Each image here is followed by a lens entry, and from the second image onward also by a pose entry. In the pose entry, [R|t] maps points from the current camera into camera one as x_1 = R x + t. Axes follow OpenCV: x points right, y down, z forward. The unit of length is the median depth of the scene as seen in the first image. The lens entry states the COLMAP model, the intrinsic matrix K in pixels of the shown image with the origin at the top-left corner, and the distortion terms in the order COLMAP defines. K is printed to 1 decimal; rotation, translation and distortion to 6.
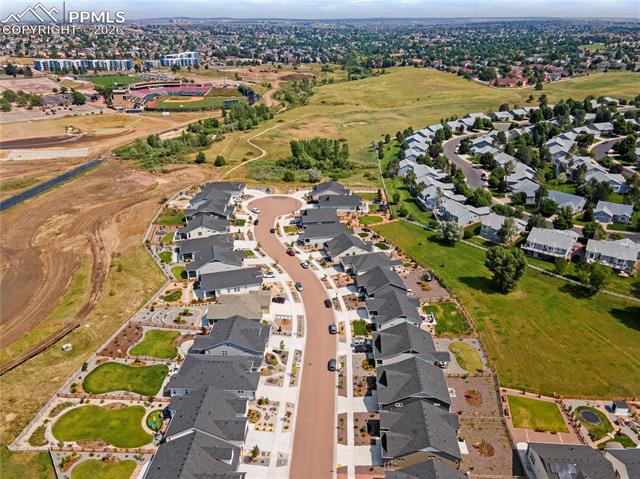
lens RADIAL K [[467.9, 0, 320.0], [0, 467.9, 239.5], [0, 0, 1]] dist [0.047756, 0.006139]
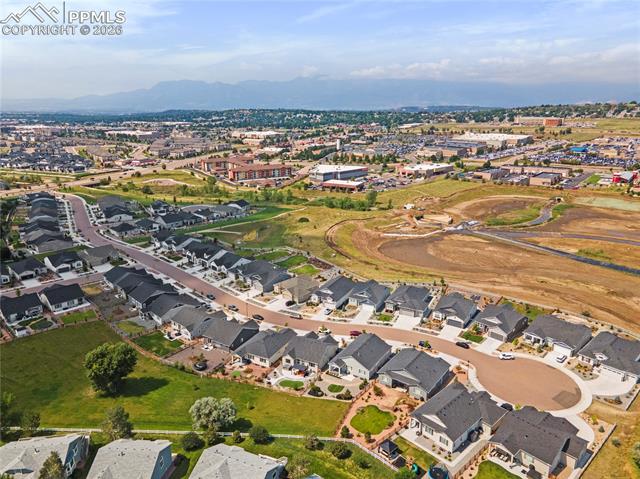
lens RADIAL K [[467.9, 0, 320.0], [0, 467.9, 239.5], [0, 0, 1]] dist [0.047756, 0.006139]
pose [[-0.677804, 0.211741, -0.704094, 0.513709], [-0.301482, 0.793384, 0.528819, -0.504966], [0.670590, 0.570707, -0.473923, 1.138050]]
